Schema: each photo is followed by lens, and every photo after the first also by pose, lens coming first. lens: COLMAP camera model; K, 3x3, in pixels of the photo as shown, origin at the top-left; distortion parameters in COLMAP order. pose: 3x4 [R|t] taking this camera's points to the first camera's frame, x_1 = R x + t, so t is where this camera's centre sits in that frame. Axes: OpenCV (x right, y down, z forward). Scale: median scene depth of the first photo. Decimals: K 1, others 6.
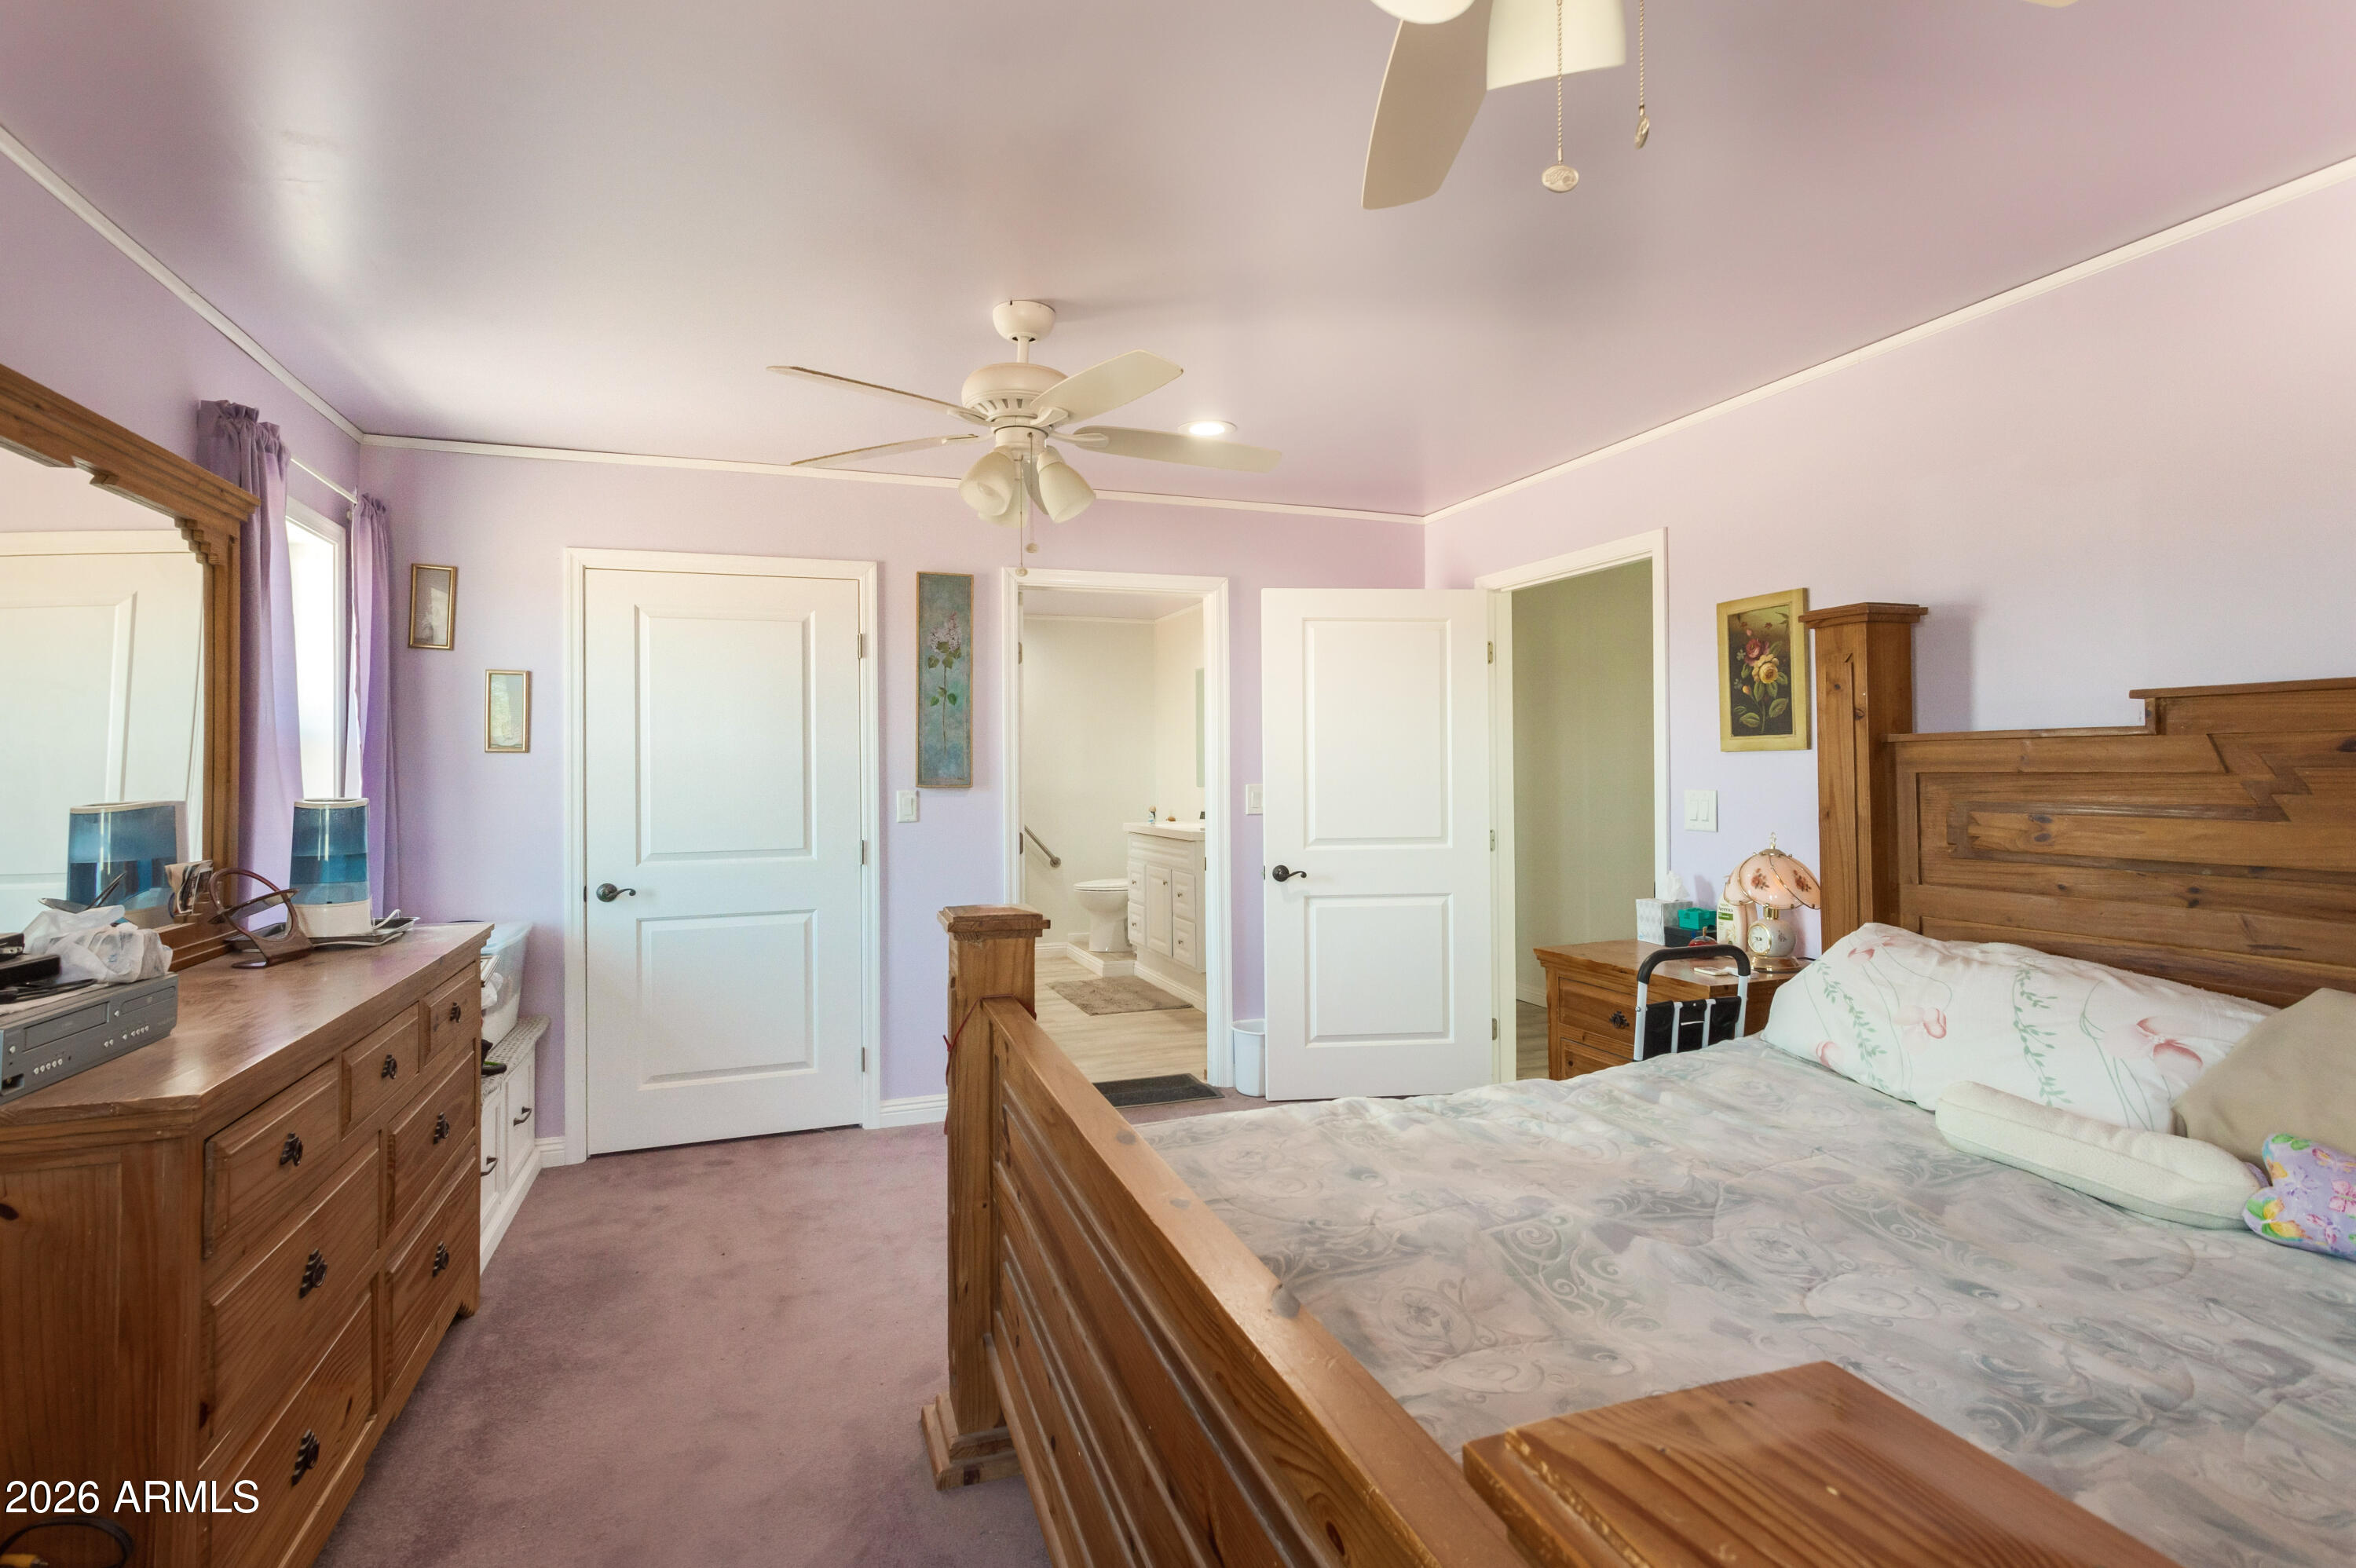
lens RADIAL K [[1130.8, 0, 1174.7], [0, 1130.8, 779.9], [0, 0, 1]] dist [0.010873, -0.000234]
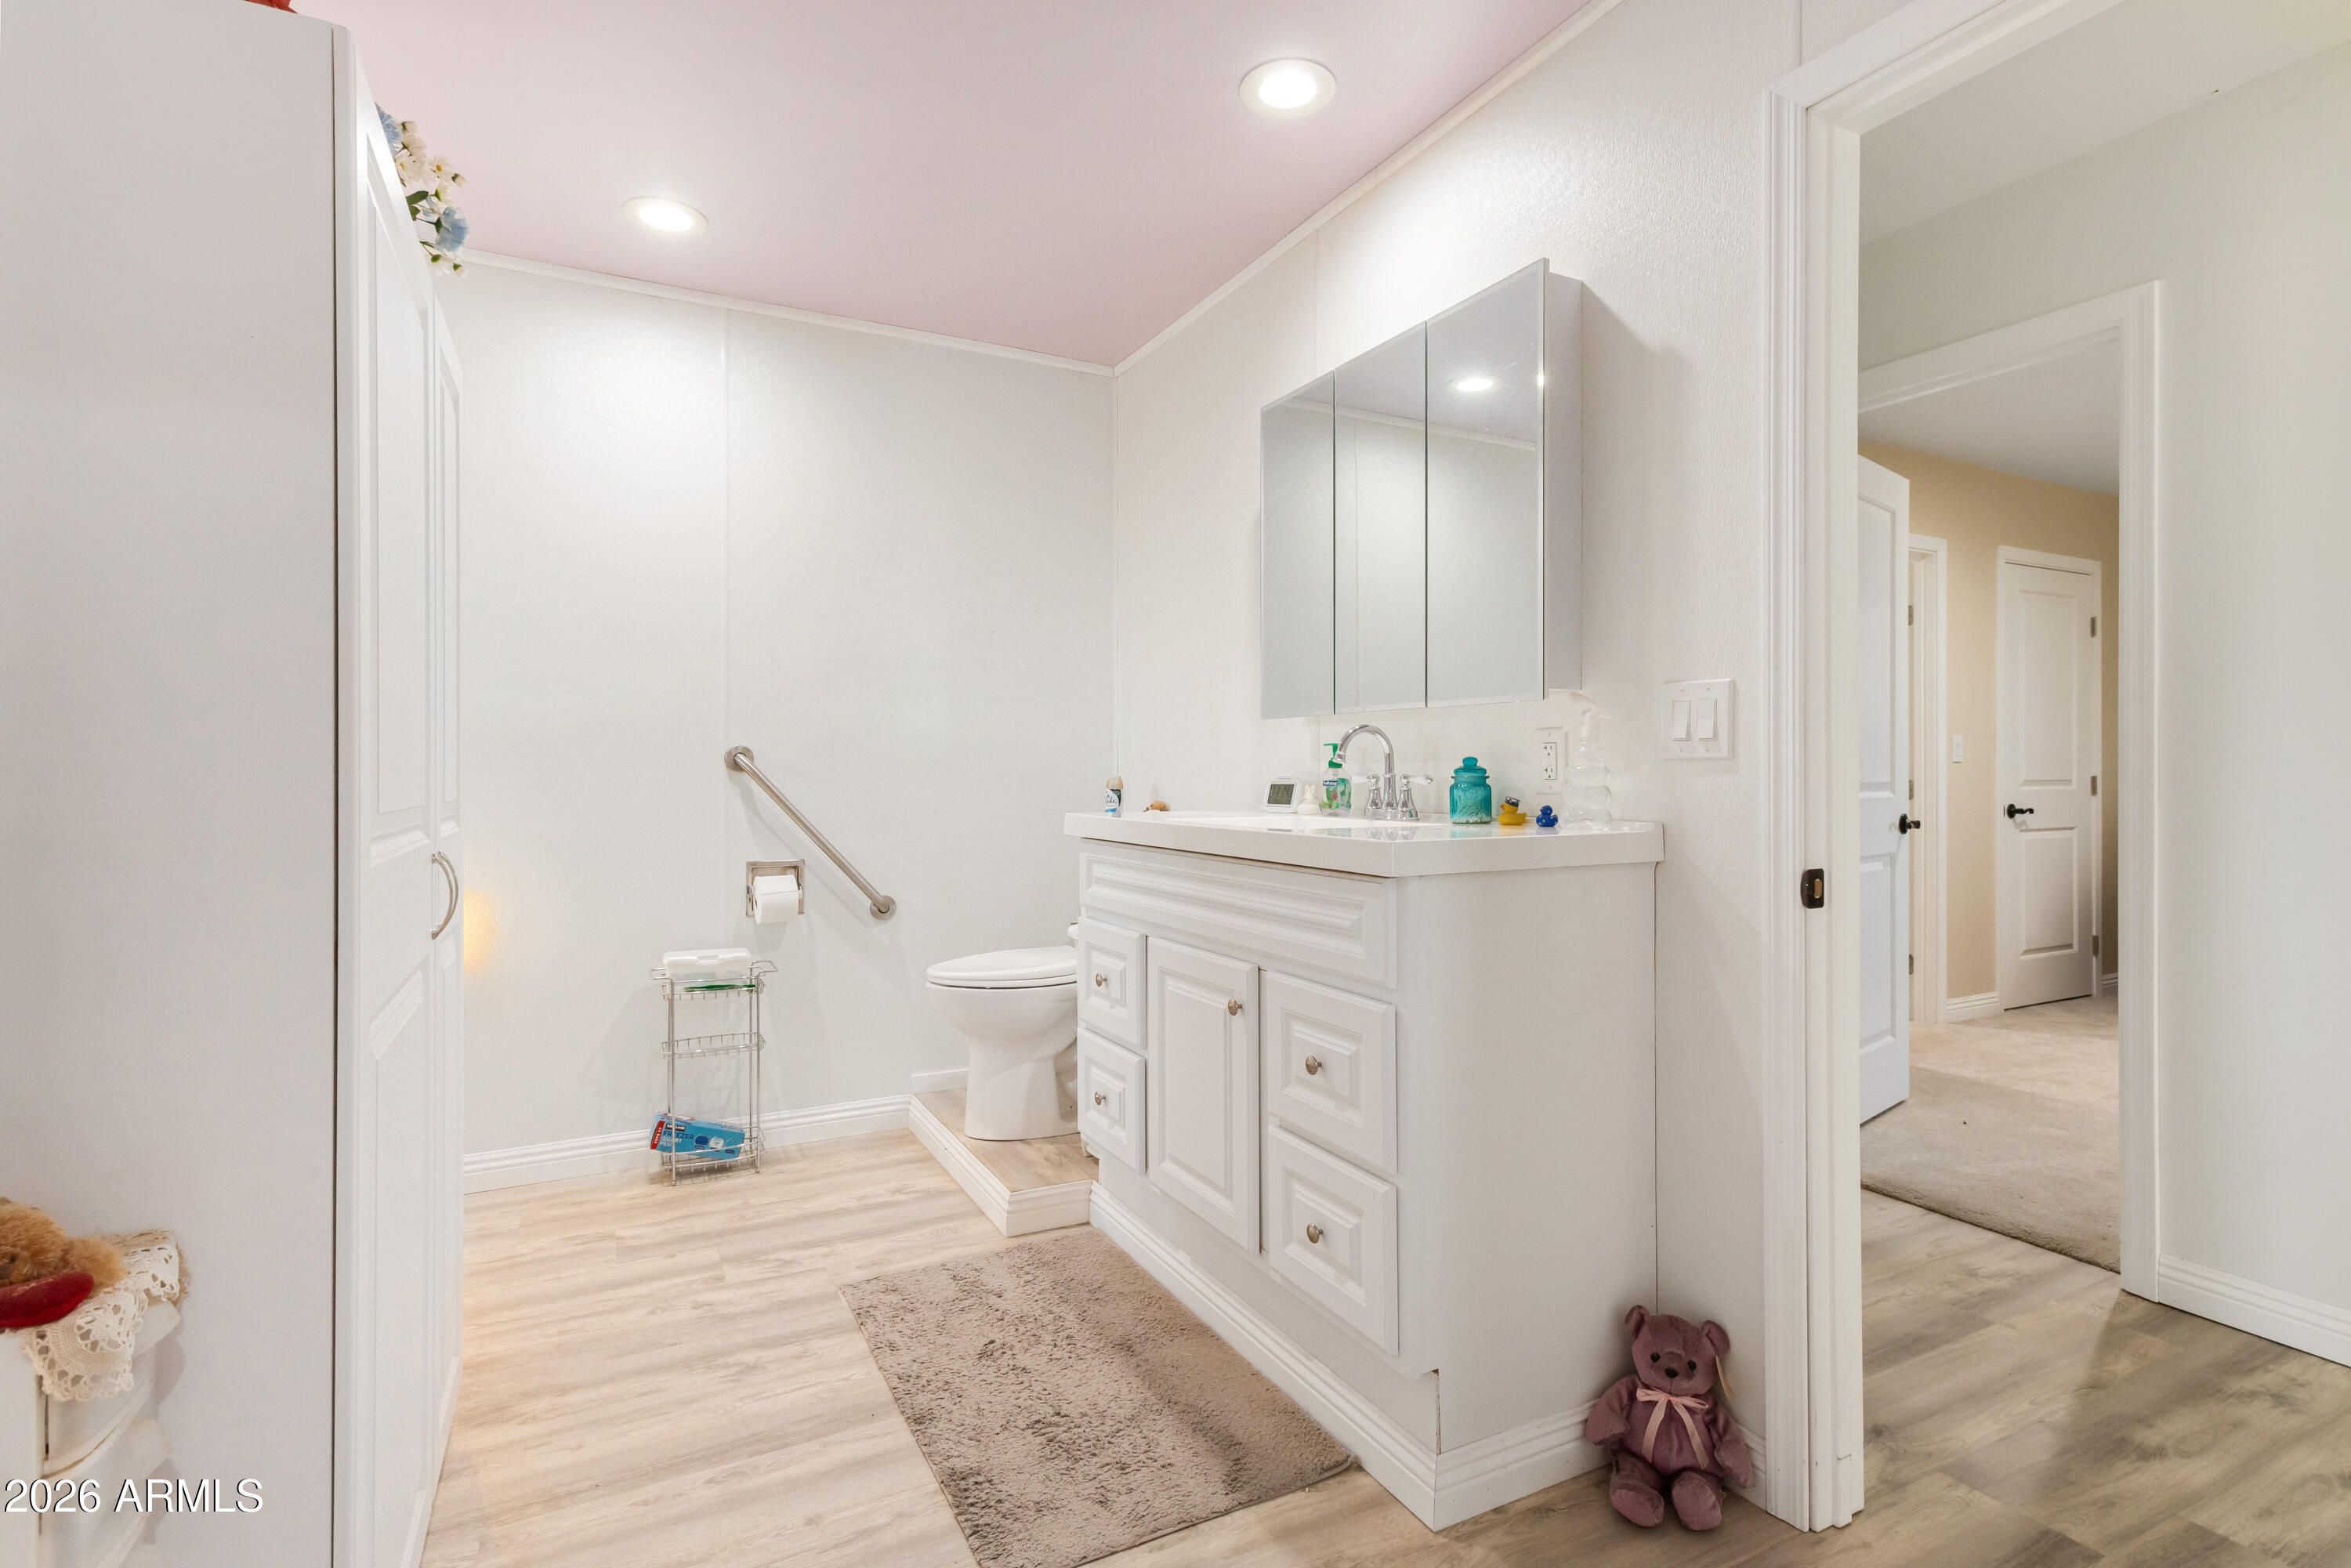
lens RADIAL K [[1128.4, 0, 1178.8], [0, 1128.4, 776.1], [0, 0, 1]] dist [0.010873, -0.000234]
pose [[0.991205, 0.008892, 0.132034, -0.056279], [-0.009877, 0.999928, 0.006809, 0.021748], [-0.131964, -0.008053, 0.991222, 0.607160]]
